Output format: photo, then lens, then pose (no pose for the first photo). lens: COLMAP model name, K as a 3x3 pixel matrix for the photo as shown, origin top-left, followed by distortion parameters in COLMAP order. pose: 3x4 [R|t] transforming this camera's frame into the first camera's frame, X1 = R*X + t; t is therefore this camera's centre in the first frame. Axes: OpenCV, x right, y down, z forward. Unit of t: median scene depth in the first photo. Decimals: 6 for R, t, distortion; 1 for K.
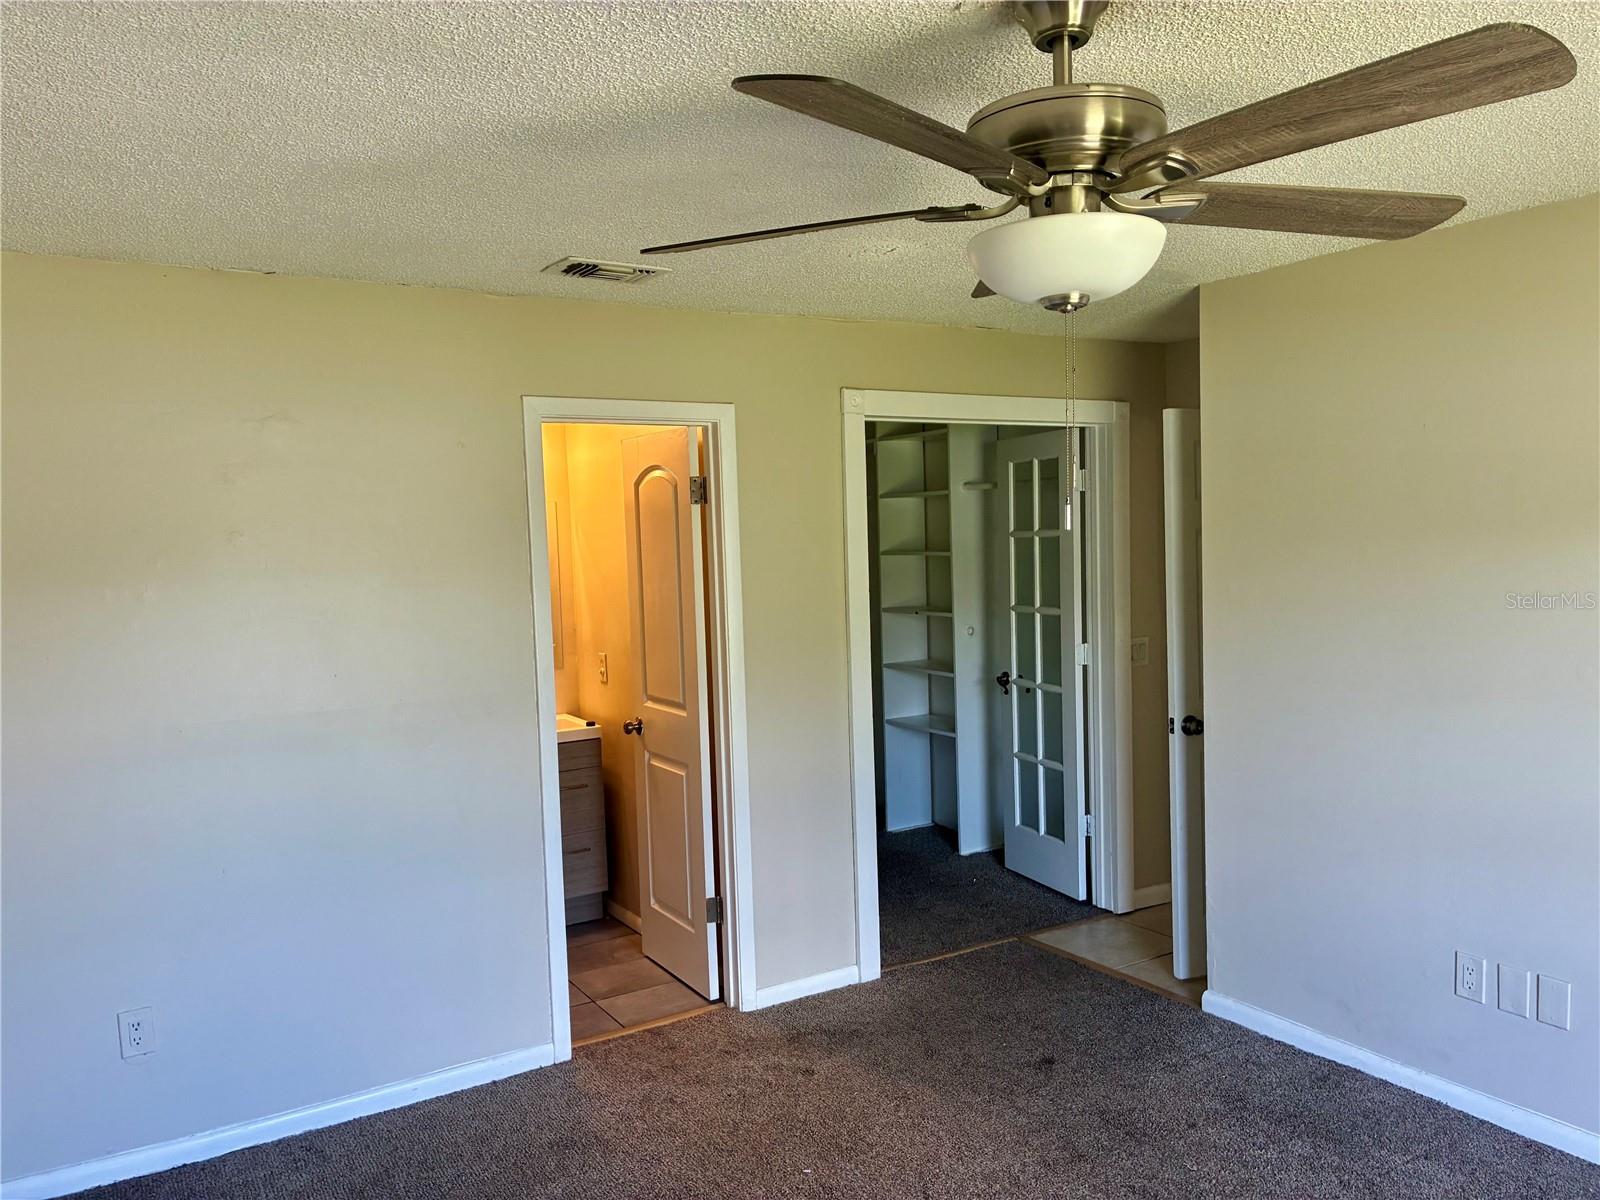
lens RADIAL K [[1202.2, 0, 800.0], [0, 1202.2, 600.0], [0, 0, 1]] dist [0.071499, -0.101934]
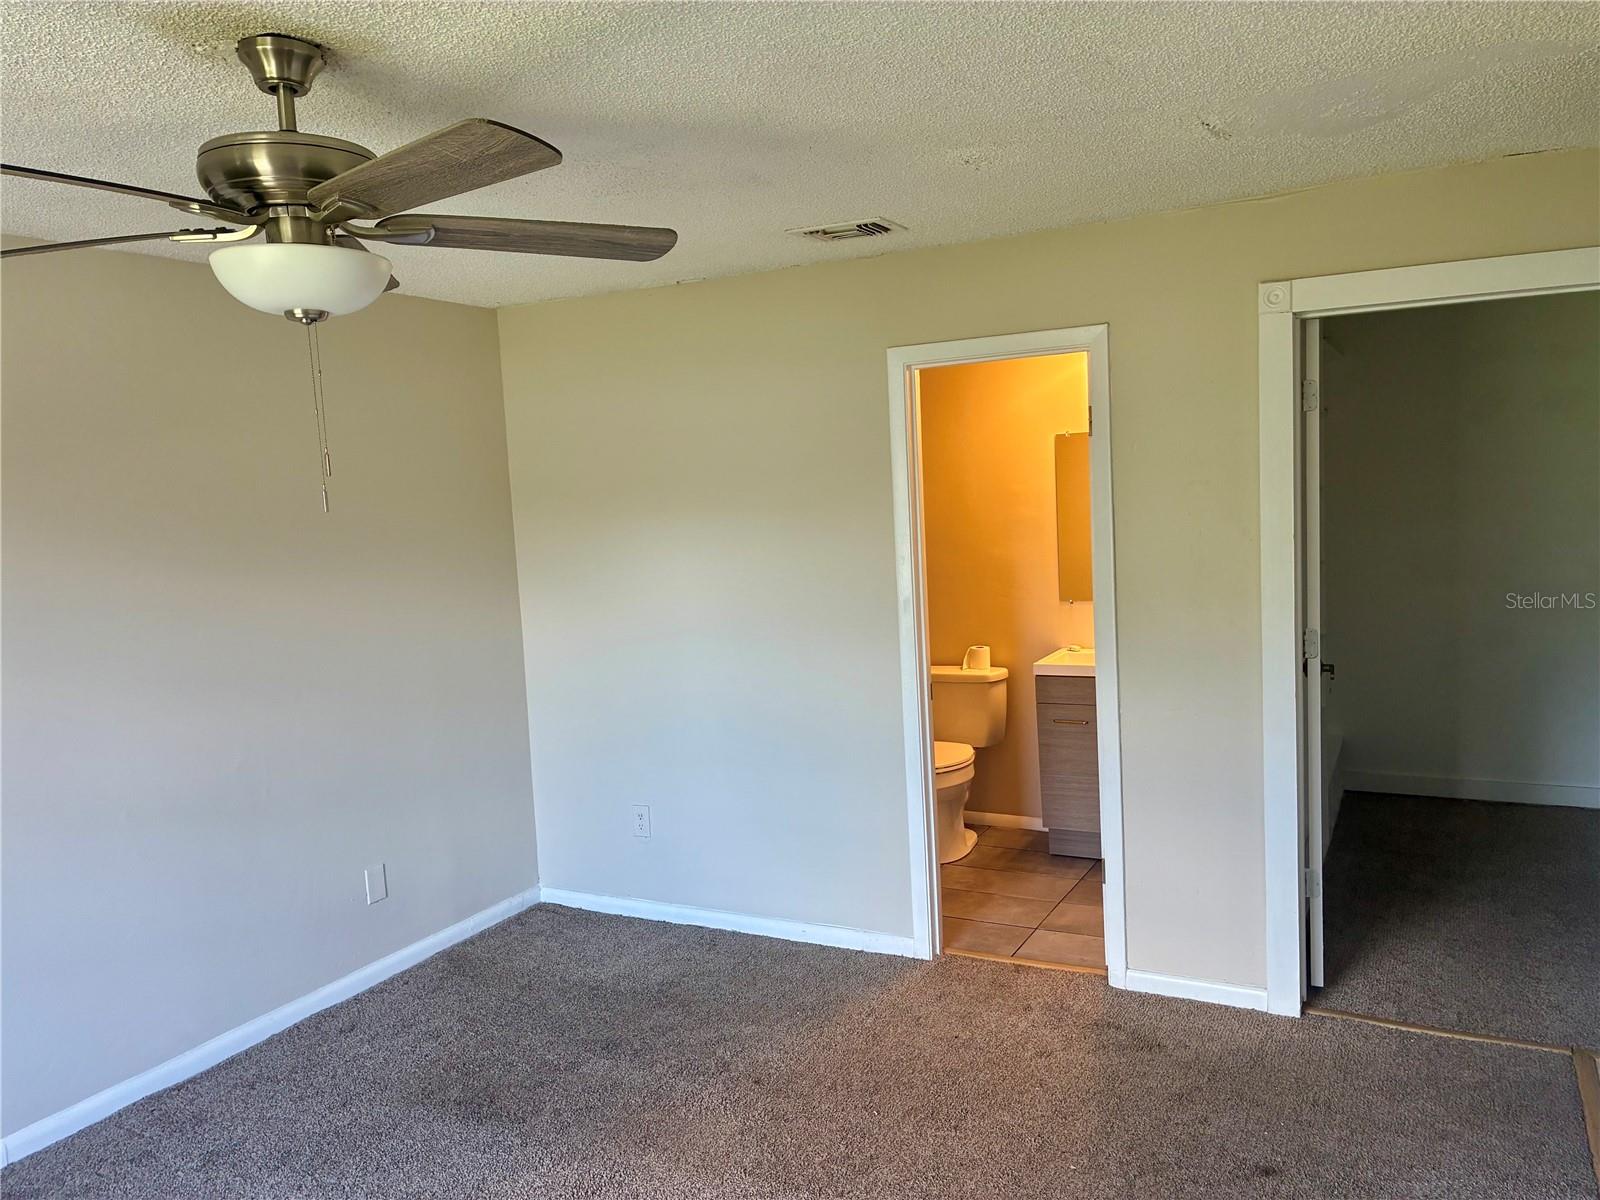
lens RADIAL K [[1202.2, 0, 800.0], [0, 1202.2, 600.0], [0, 0, 1]] dist [0.071499, -0.101934]
pose [[0.510289, 0.085399, -0.855752, 0.605588], [-0.013312, 0.995723, 0.091430, -0.037500], [0.859900, -0.035264, 0.509243, 0.332571]]
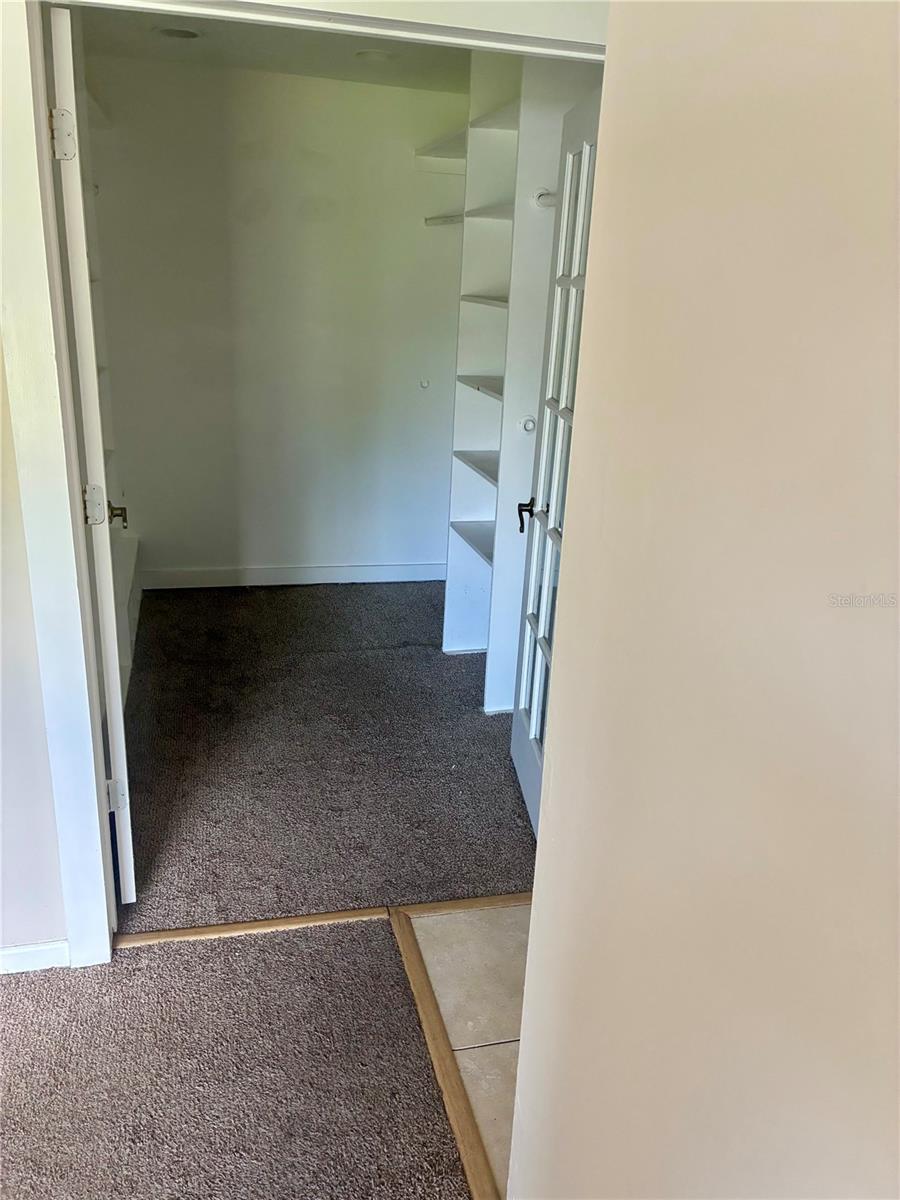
lens RADIAL K [[901.6, 0, 450.0], [0, 901.6, 600.0], [0, 0, 1]] dist [0.071499, -0.101934]
pose [[0.954791, 0.173371, -0.241488, 0.353193], [-0.096074, 0.948696, 0.301240, -0.047311], [0.281325, -0.264420, 0.922463, 0.688435]]
